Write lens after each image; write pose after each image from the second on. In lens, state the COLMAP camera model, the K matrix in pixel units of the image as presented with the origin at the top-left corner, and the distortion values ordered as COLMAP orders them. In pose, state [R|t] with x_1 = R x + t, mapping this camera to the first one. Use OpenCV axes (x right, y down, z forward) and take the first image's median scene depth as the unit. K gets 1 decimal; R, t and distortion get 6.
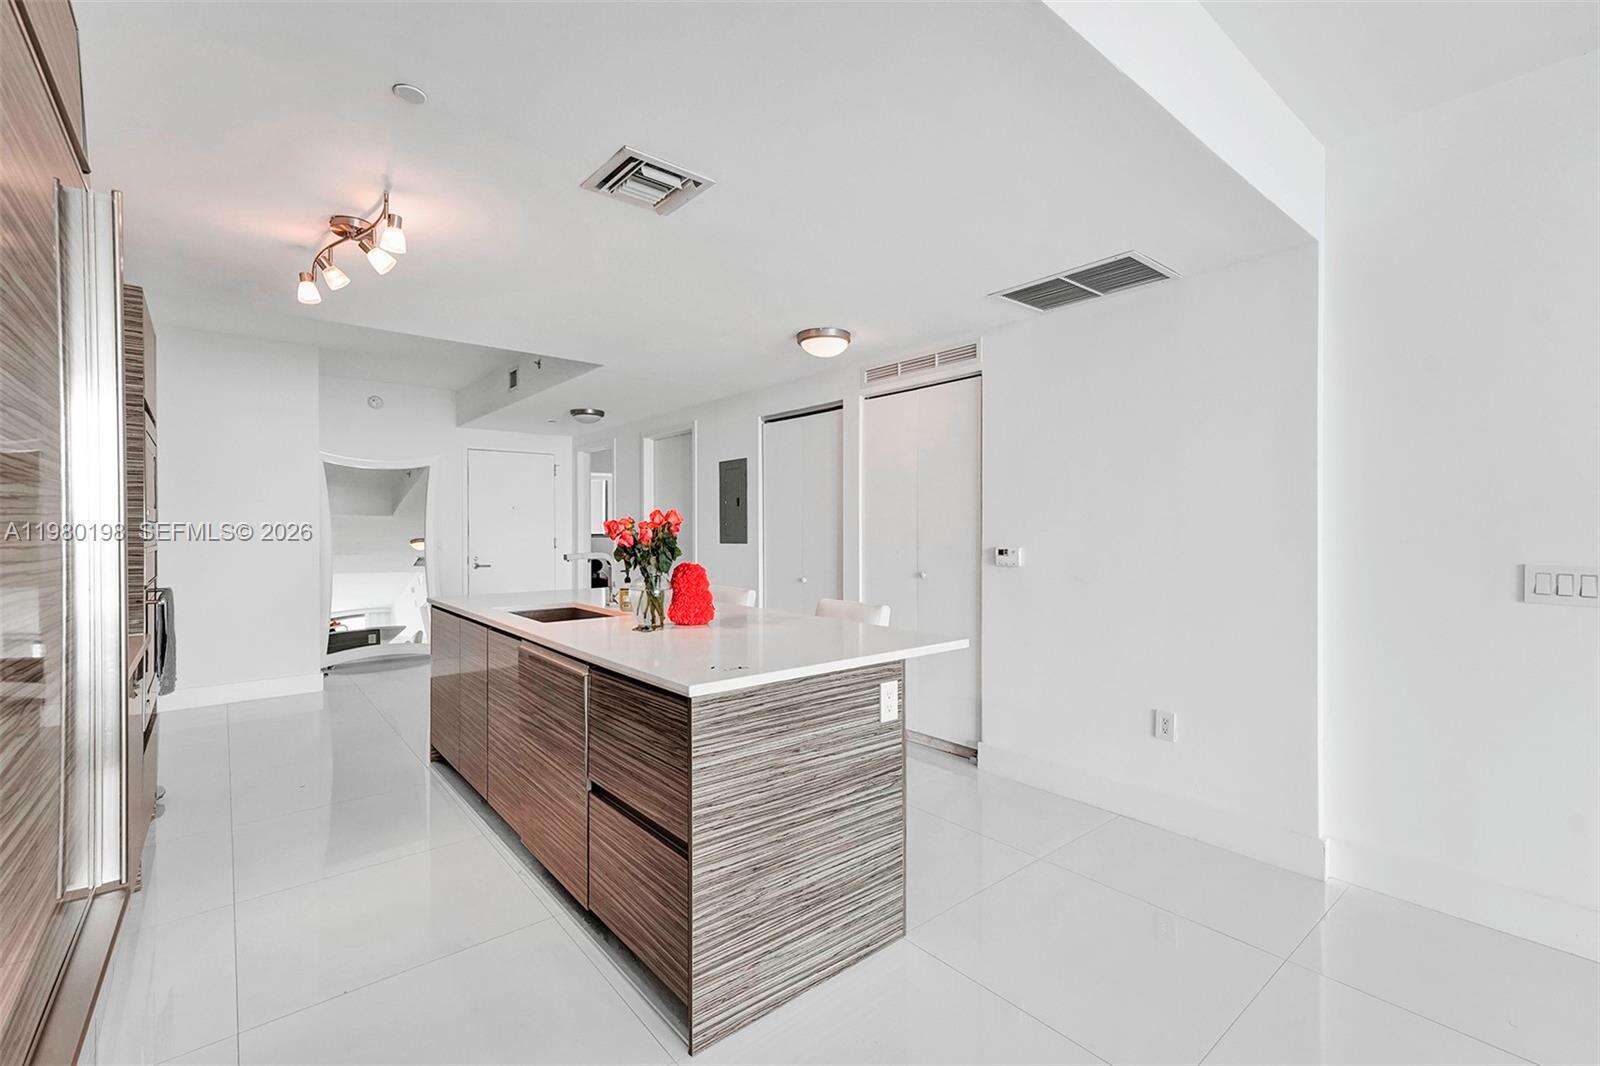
lens RADIAL K [[697.1, 0, 790.3], [0, 697.1, 531.5], [0, 0, 1]] dist [0.018229, -0.000135]
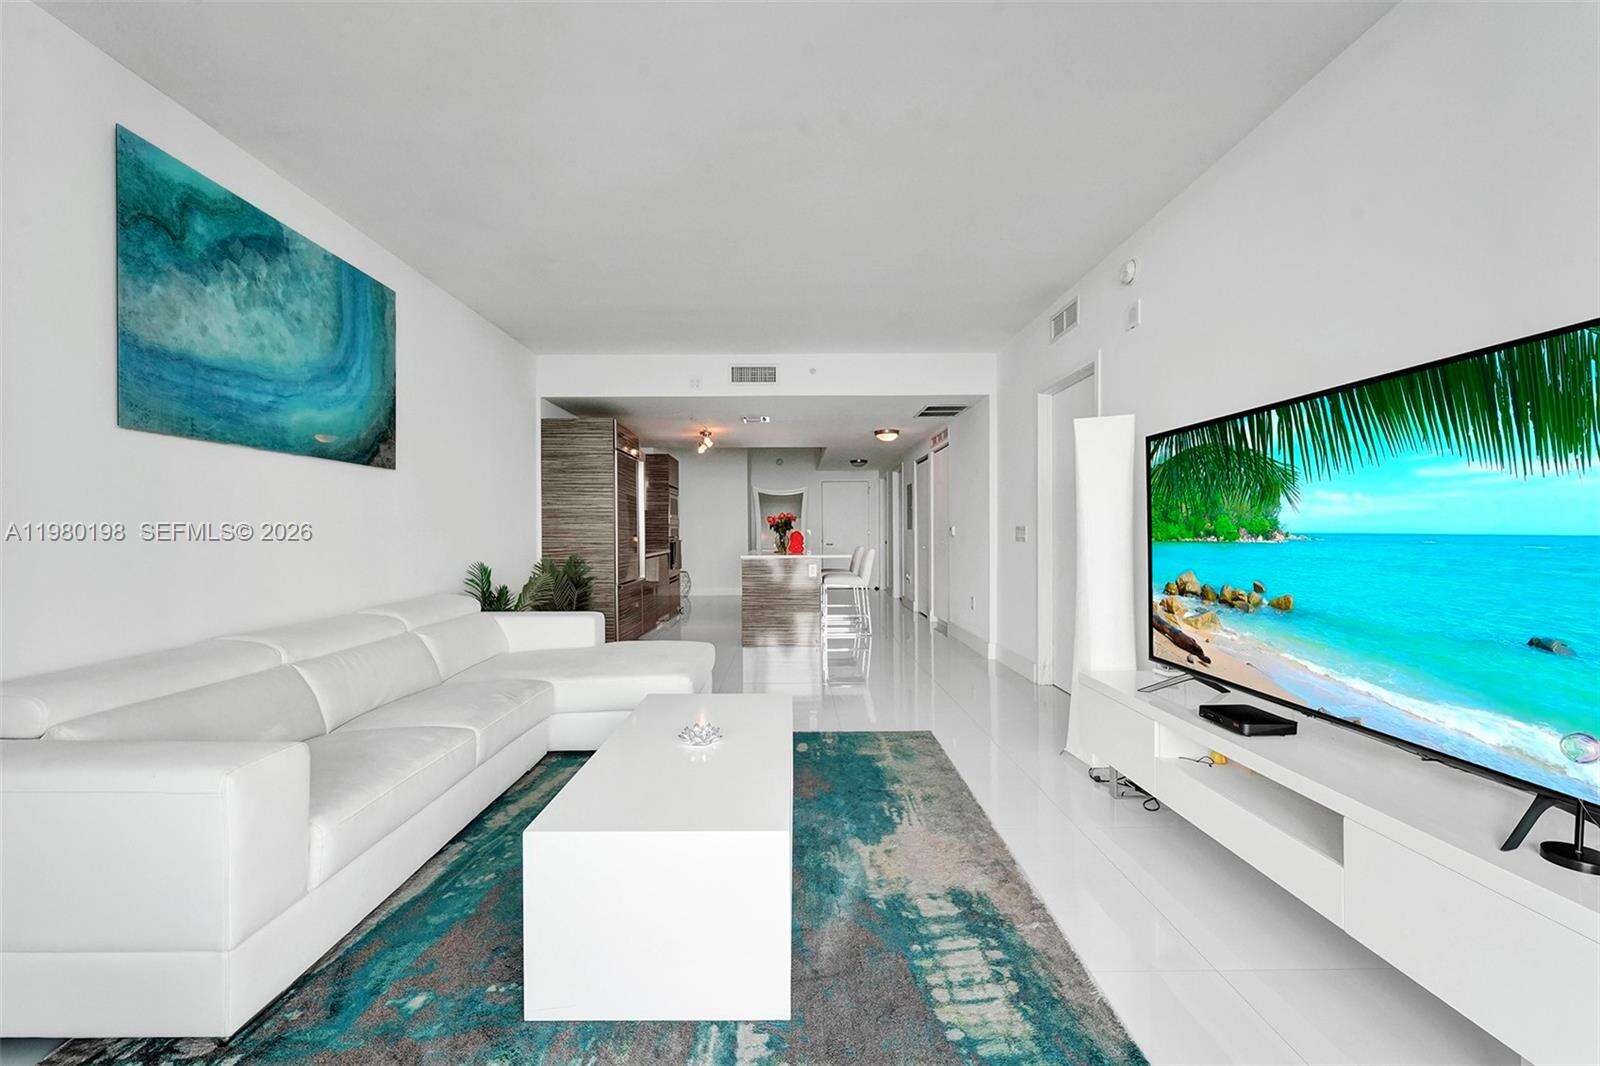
lens RADIAL K [[657.5, 0, 800.0], [0, 657.5, 533.0], [0, 0, 1]] dist [-0.000967, 0.000343]
pose [[0.785075, -0.004556, -0.619384, 2.051663], [0.003962, 0.999989, -0.002333, 0.082343], [0.619388, -0.000622, 0.785085, -1.479117]]
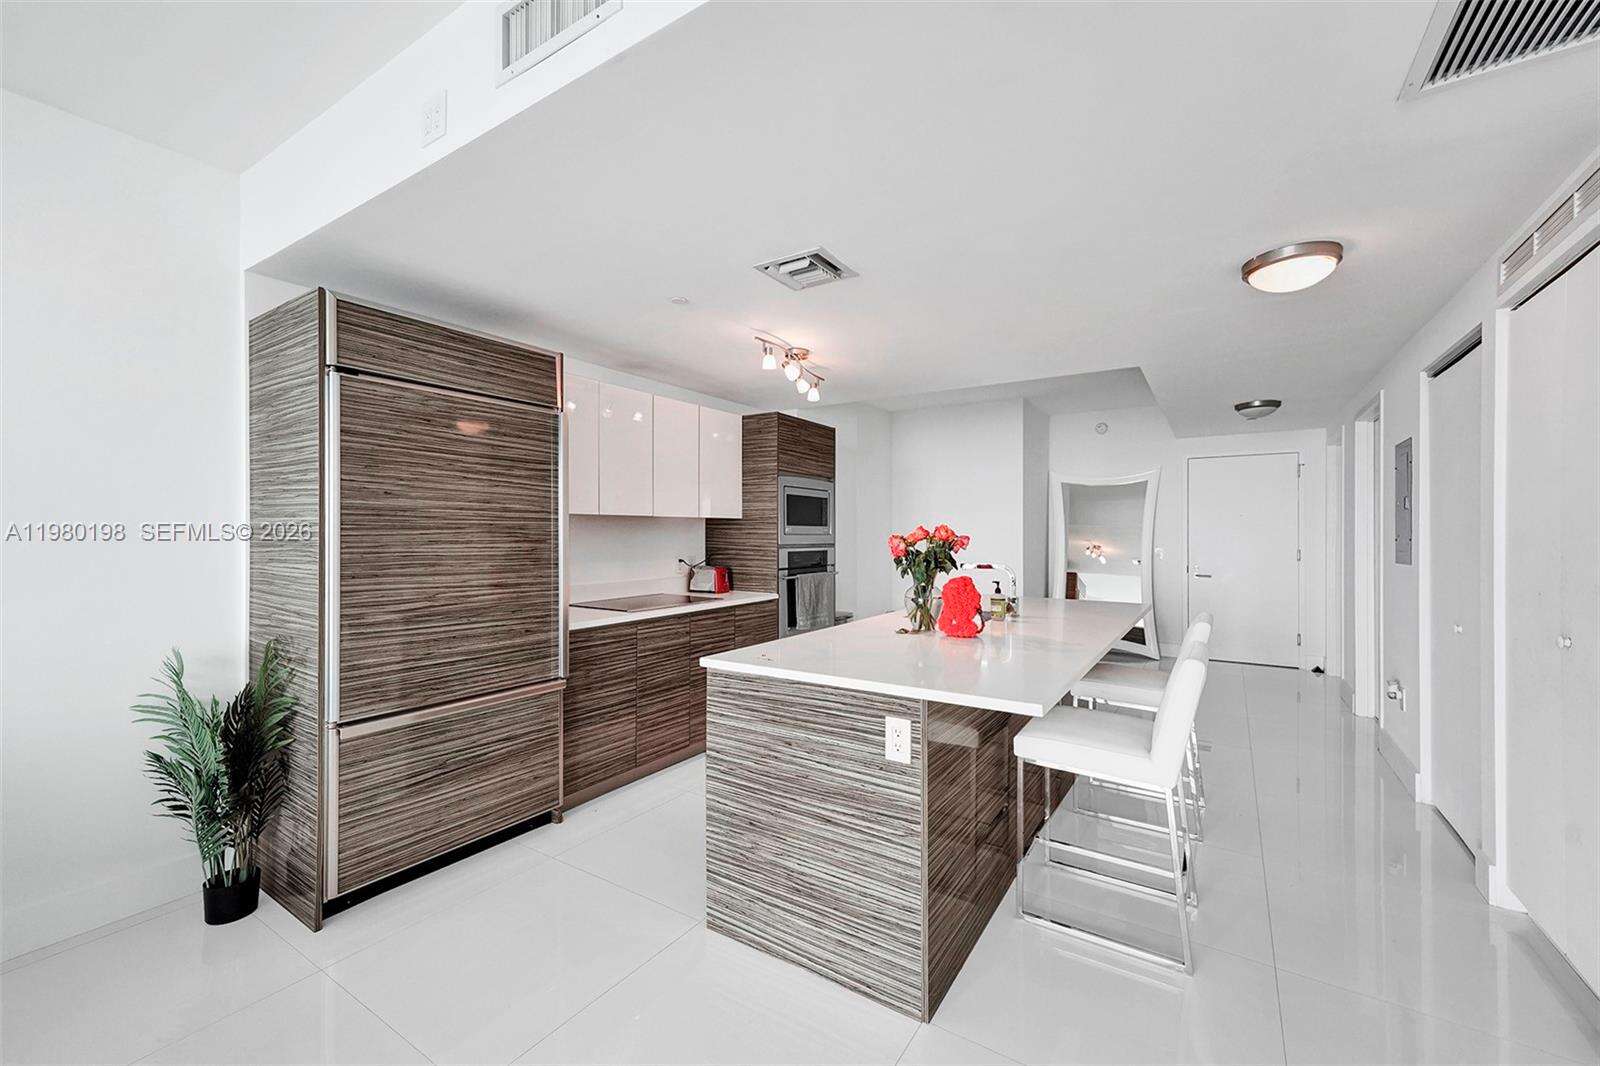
lens RADIAL K [[650.1, 0, 806.6], [0, 650.1, 533.6], [0, 0, 1]] dist [0.014699, 0.000182]
pose [[0.301952, 0.002766, -0.953319, 0.942338], [-0.005536, 0.999984, 0.001148, -0.023862], [0.953307, 0.004931, 0.301963, 0.658764]]
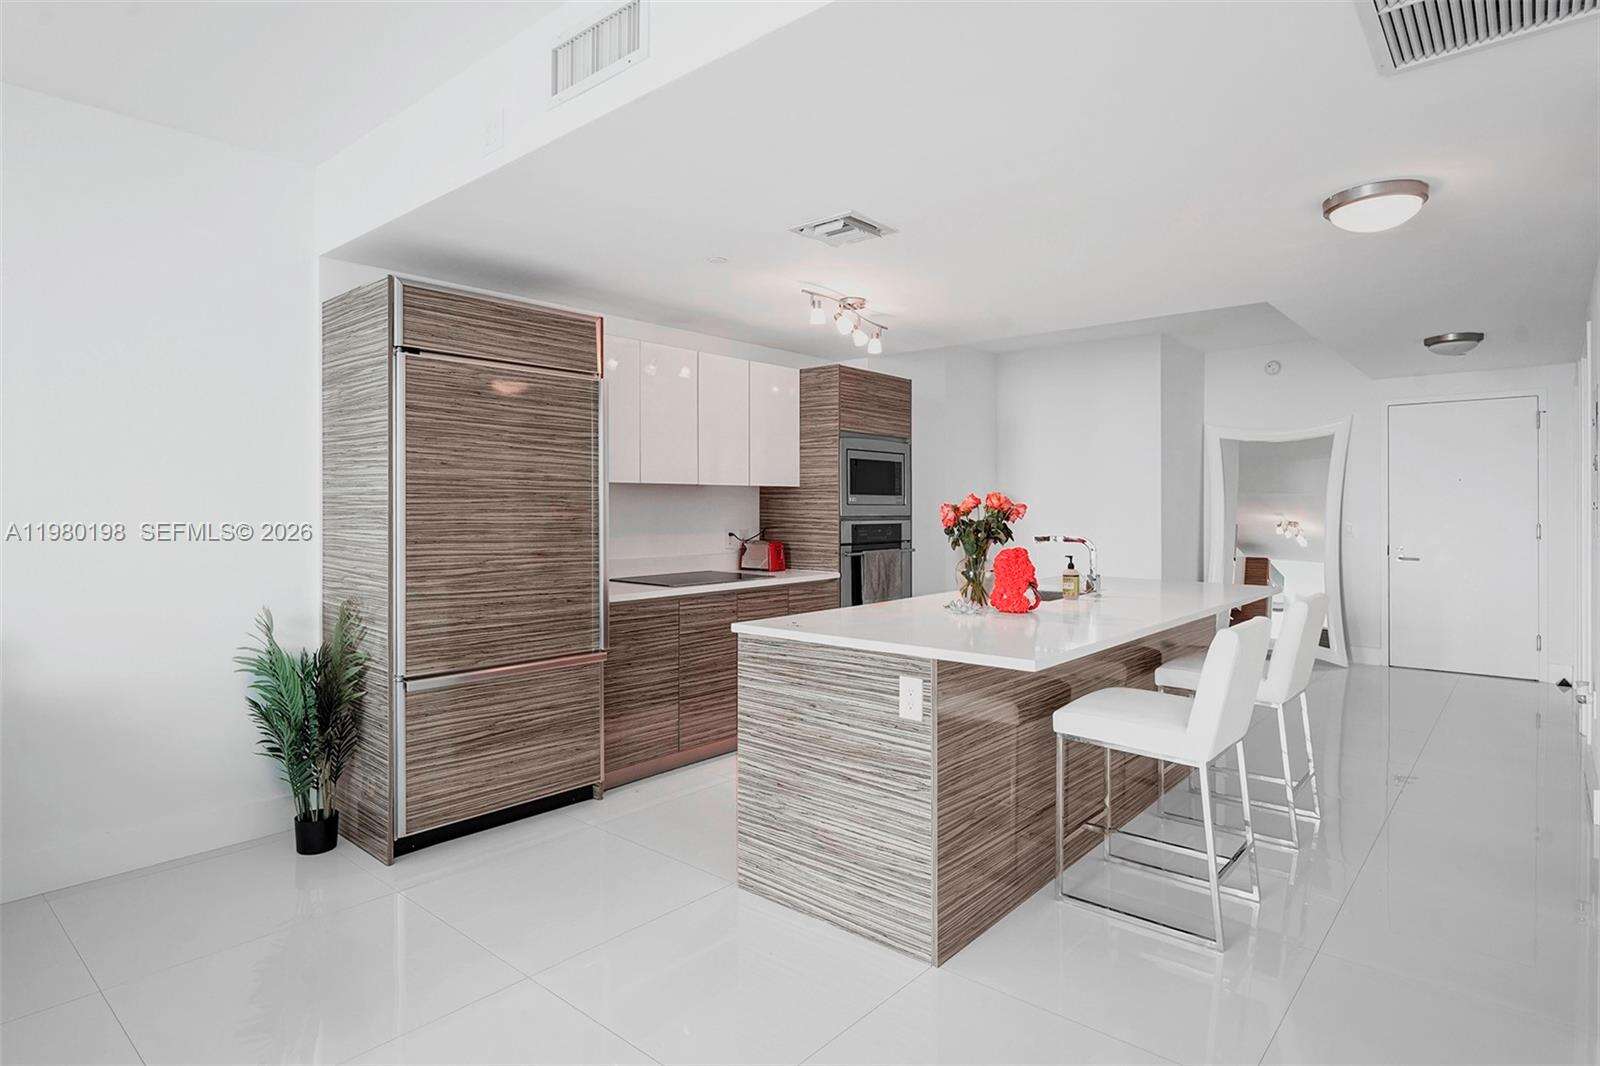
lens RADIAL K [[866.5, 0, 796.3], [0, 866.5, 510.2], [0, 0, 1]] dist [0.001444, -0.000251]
pose [[0.163433, 0.006022, -0.986536, 1.309966], [-0.004461, 0.999976, 0.005366, -0.014824], [0.986544, 0.003524, 0.163456, 0.685342]]
